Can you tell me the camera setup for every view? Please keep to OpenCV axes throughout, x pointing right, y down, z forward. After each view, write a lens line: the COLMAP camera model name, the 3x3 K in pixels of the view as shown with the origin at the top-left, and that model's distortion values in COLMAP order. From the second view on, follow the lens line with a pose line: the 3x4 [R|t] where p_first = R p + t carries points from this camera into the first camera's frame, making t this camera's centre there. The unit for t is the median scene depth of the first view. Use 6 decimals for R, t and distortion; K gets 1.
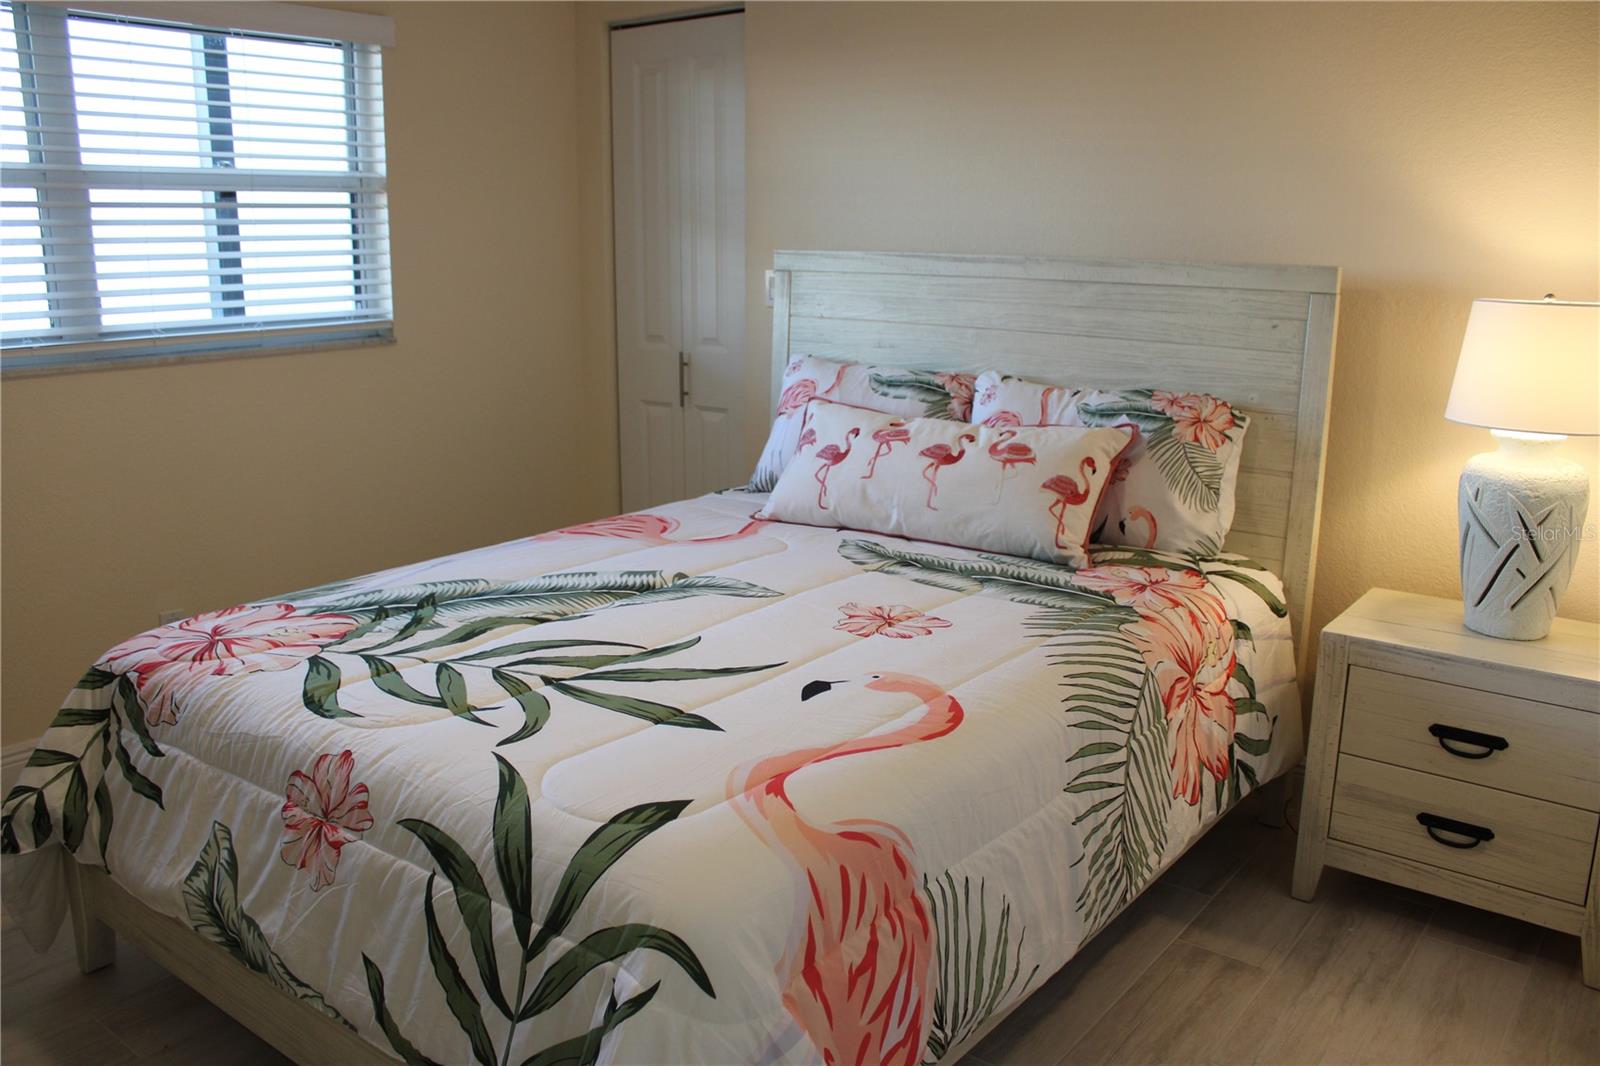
lens RADIAL K [[1337.8, 0, 787.3], [0, 1337.8, 530.3], [0, 0, 1]] dist [-0.157473, 0.150172]
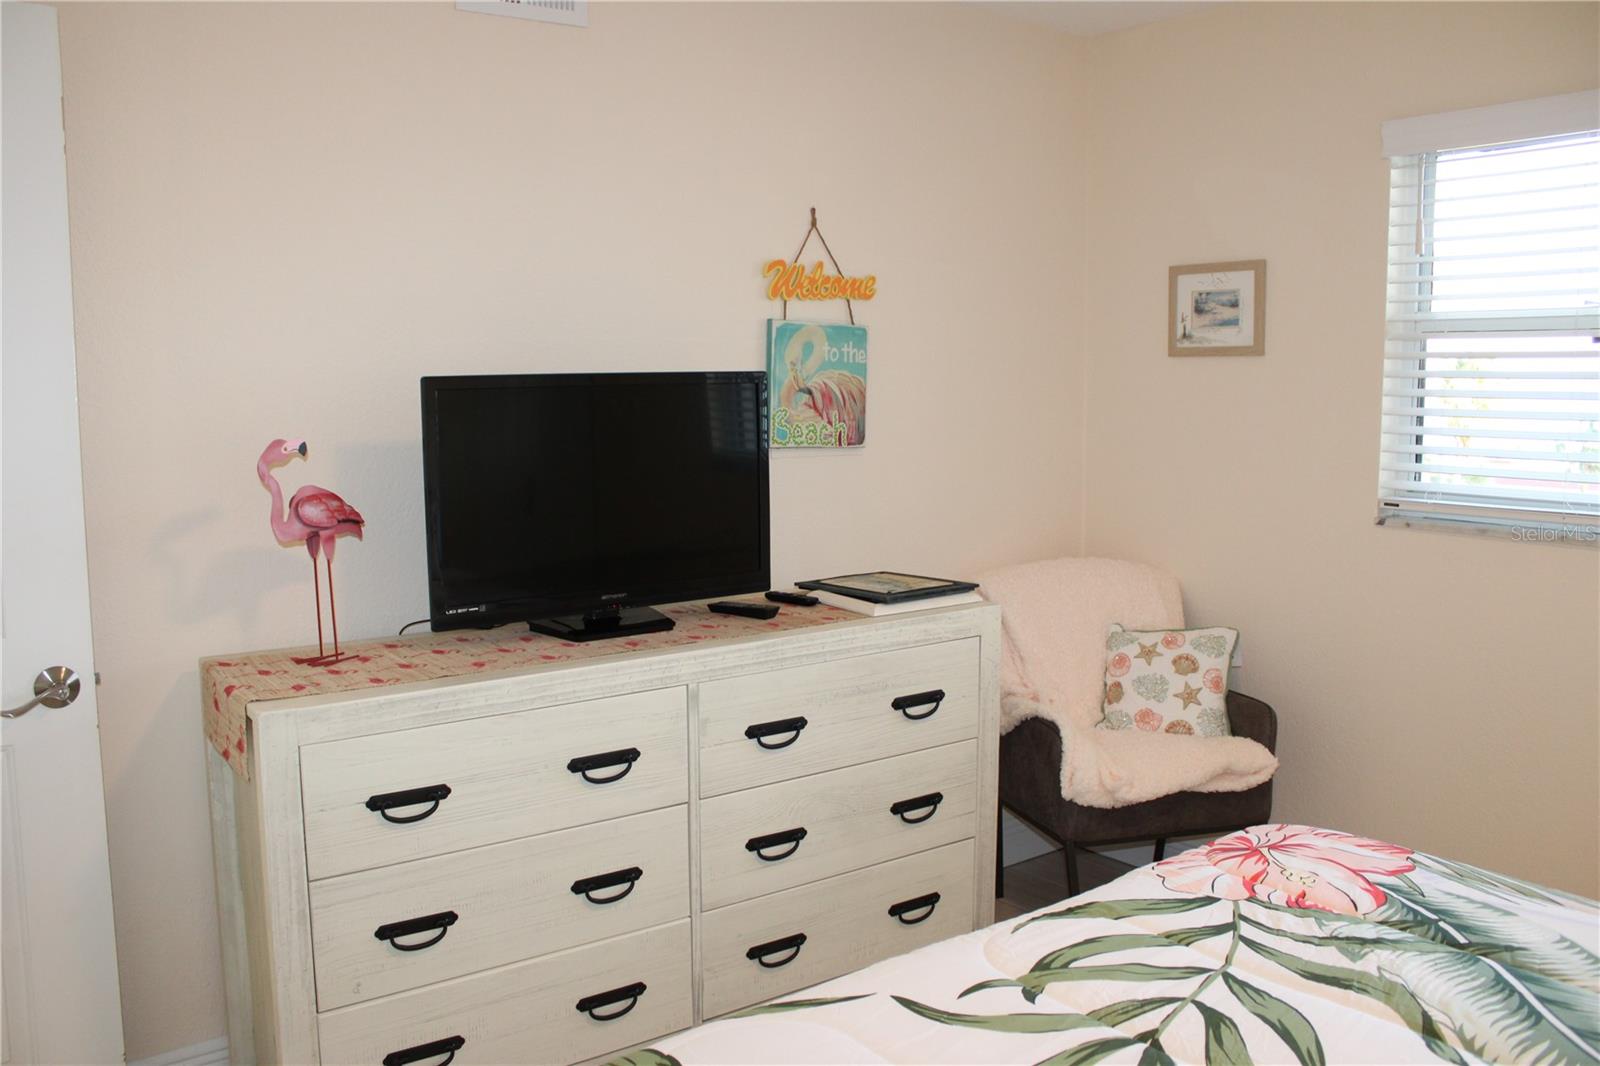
lens RADIAL K [[1337.8, 0, 790.1], [0, 1337.8, 534.3], [0, 0, 1]] dist [-0.157473, 0.150172]
pose [[-0.232599, 0.119024, -0.965262, 0.442222], [-0.222540, 0.959639, 0.171956, -0.193682], [0.946770, 0.254807, -0.196723, 0.799372]]
